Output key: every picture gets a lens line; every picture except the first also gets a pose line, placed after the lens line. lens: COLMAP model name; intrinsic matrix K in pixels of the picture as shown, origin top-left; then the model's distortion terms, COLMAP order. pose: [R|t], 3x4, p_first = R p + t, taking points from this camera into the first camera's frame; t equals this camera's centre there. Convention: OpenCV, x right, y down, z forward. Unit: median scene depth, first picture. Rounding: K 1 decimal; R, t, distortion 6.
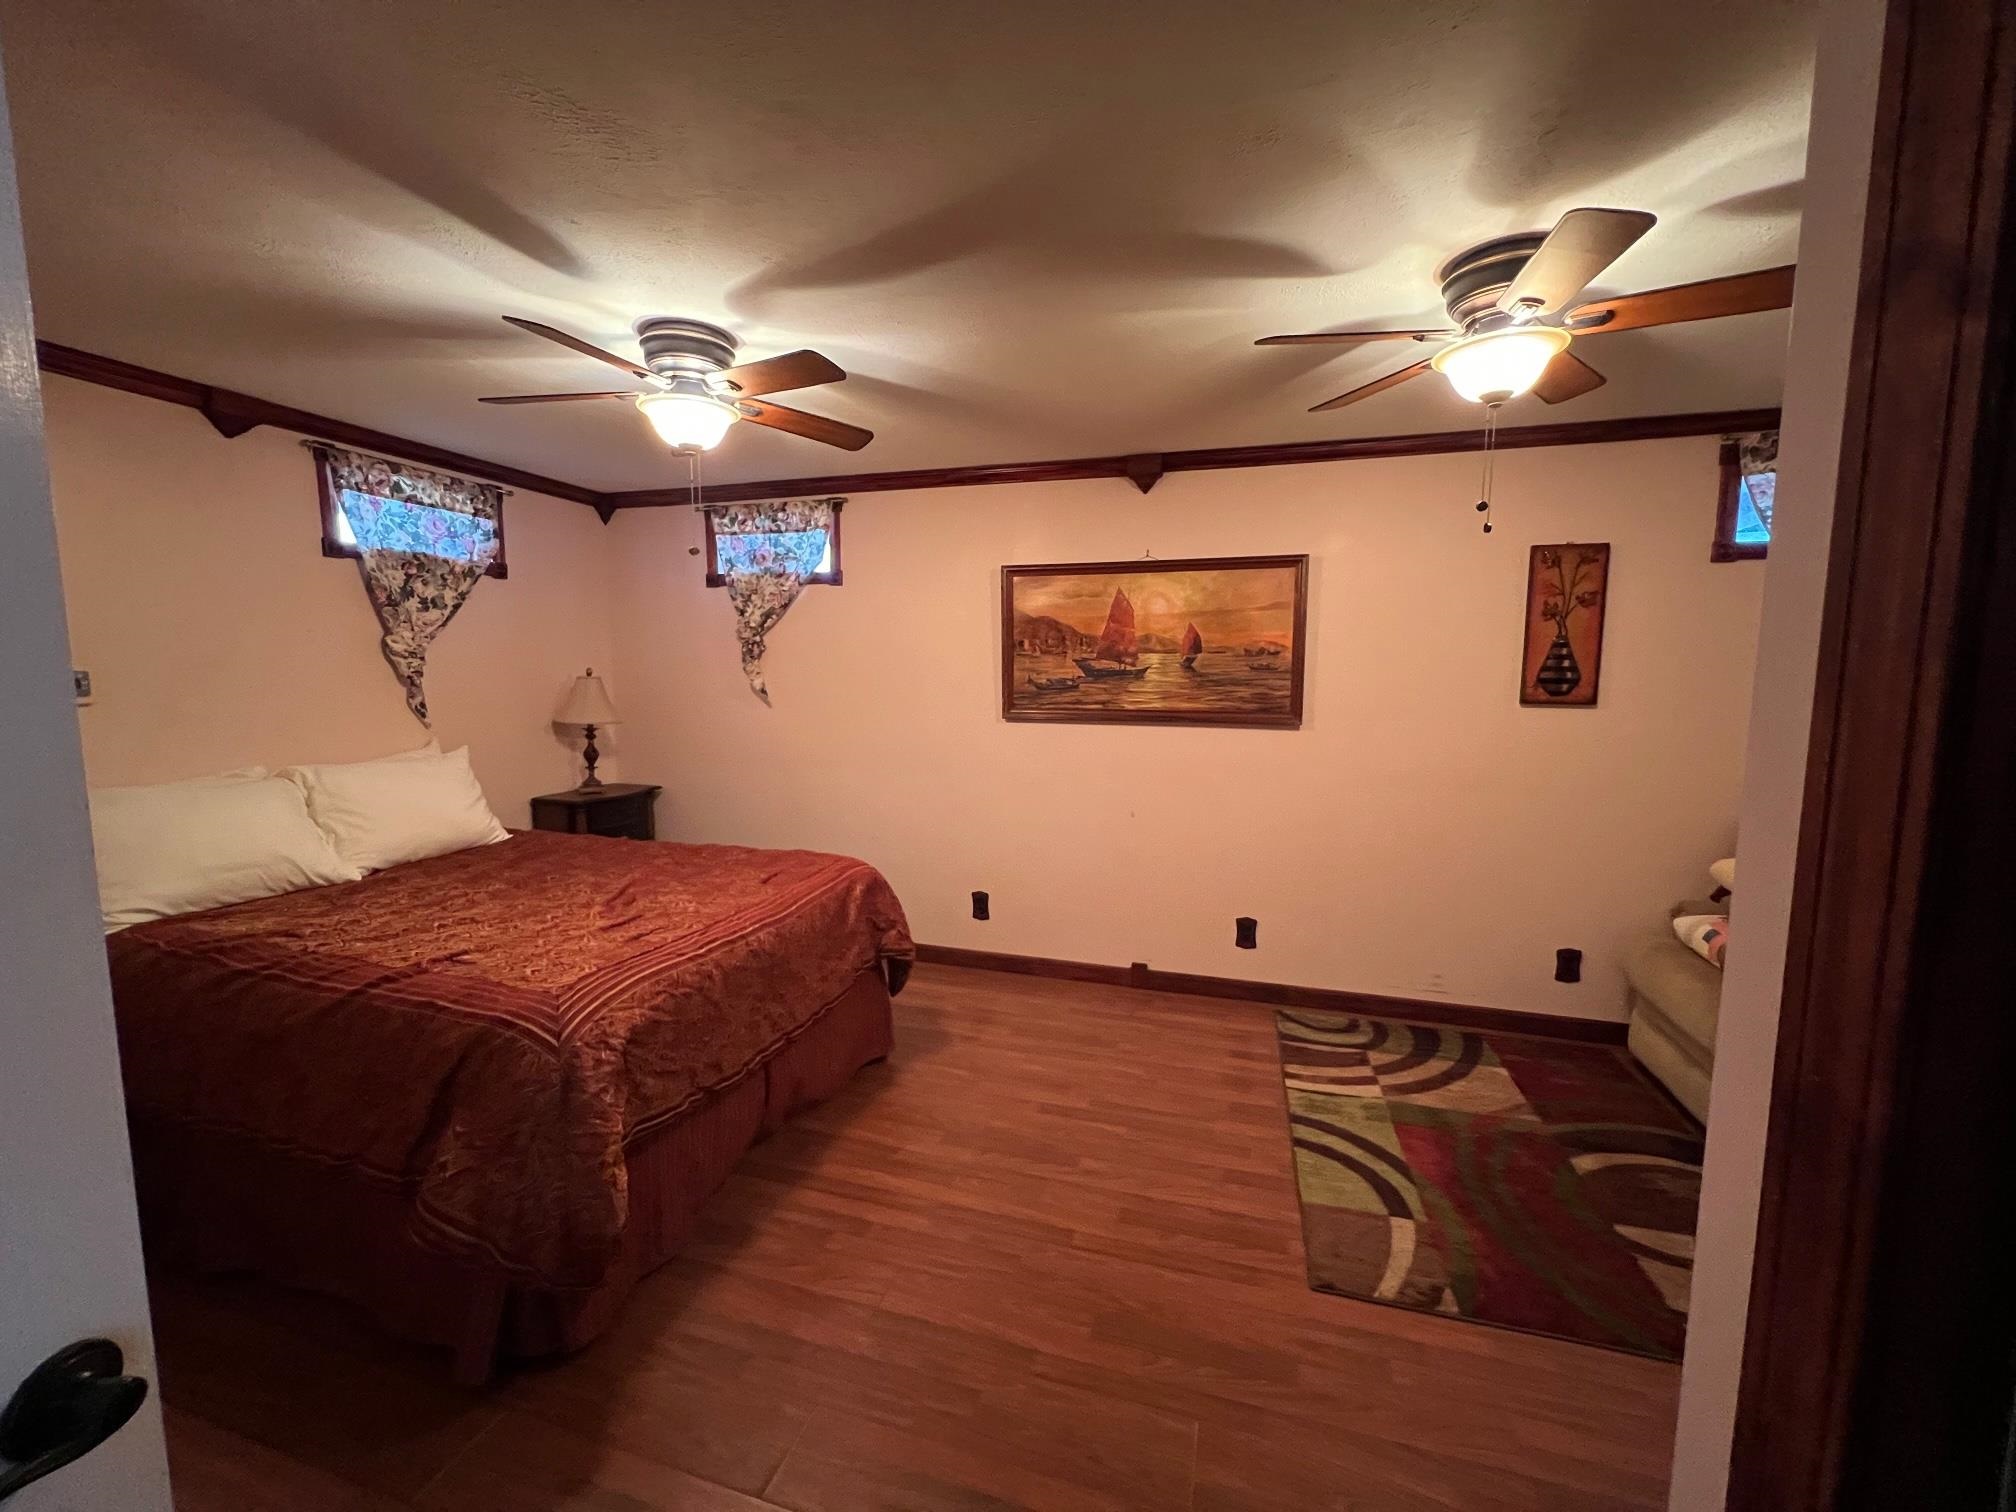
lens RADIAL K [[806.2, 0, 1006.3], [0, 806.2, 755.6], [0, 0, 1]] dist [-0.002095, 0.000643]
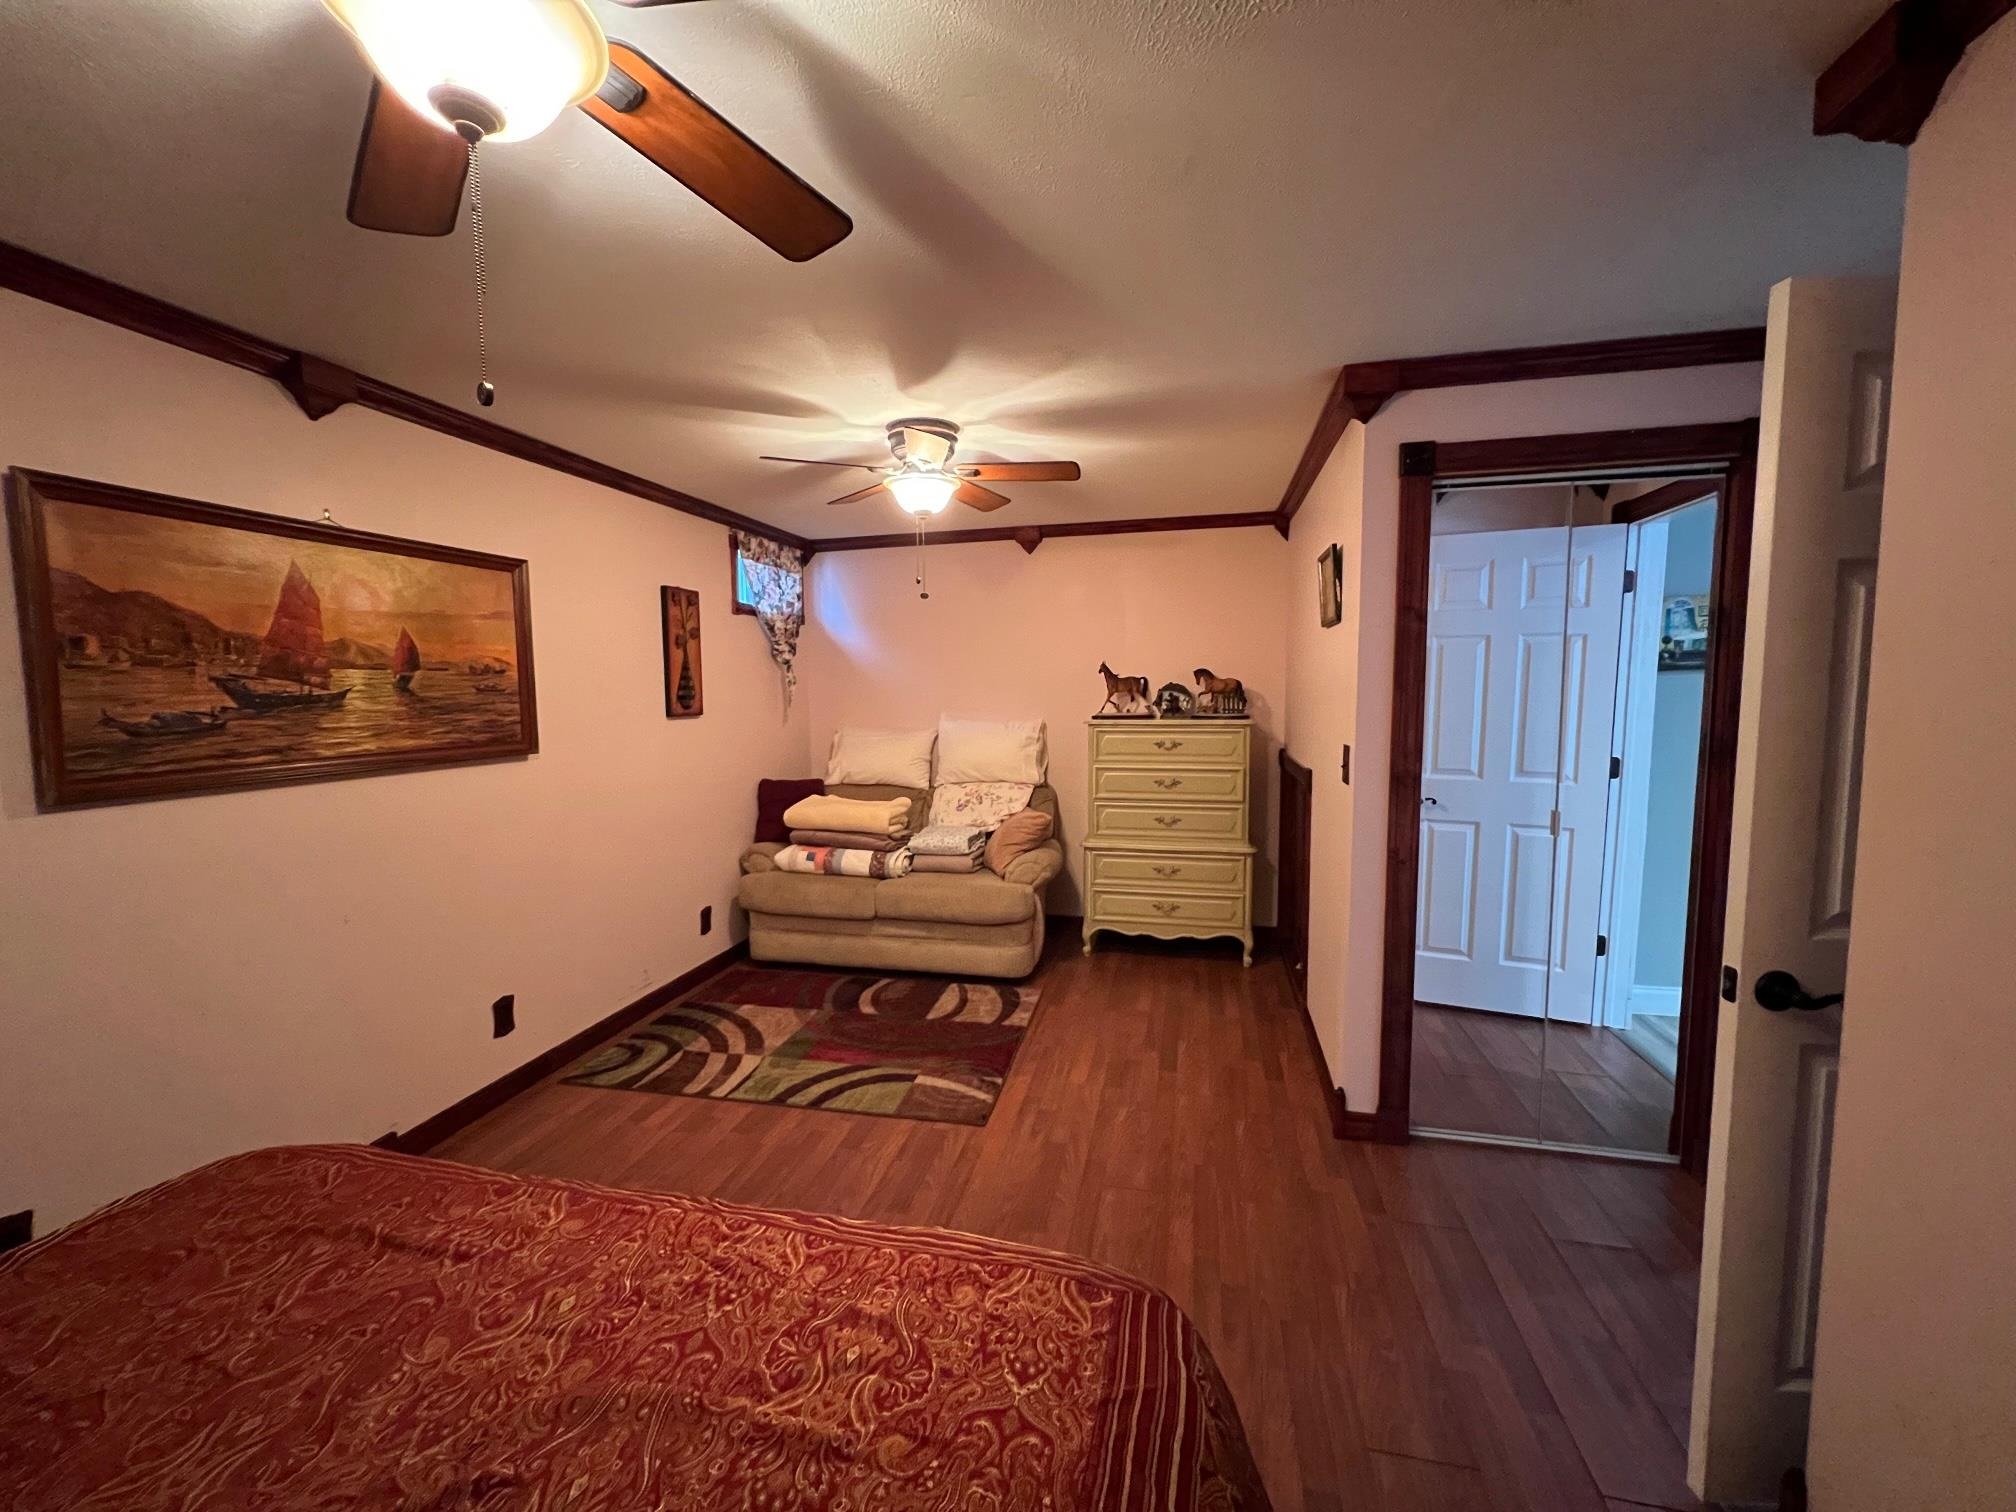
lens RADIAL K [[806.2, 0, 1006.3], [0, 806.2, 755.6], [0, 0, 1]] dist [-0.002095, 0.000643]
pose [[-0.071899, -0.090118, 0.993332, -0.543664], [0.114580, 0.988570, 0.097979, -0.062950], [-0.990809, 0.120860, -0.060751, 0.543132]]
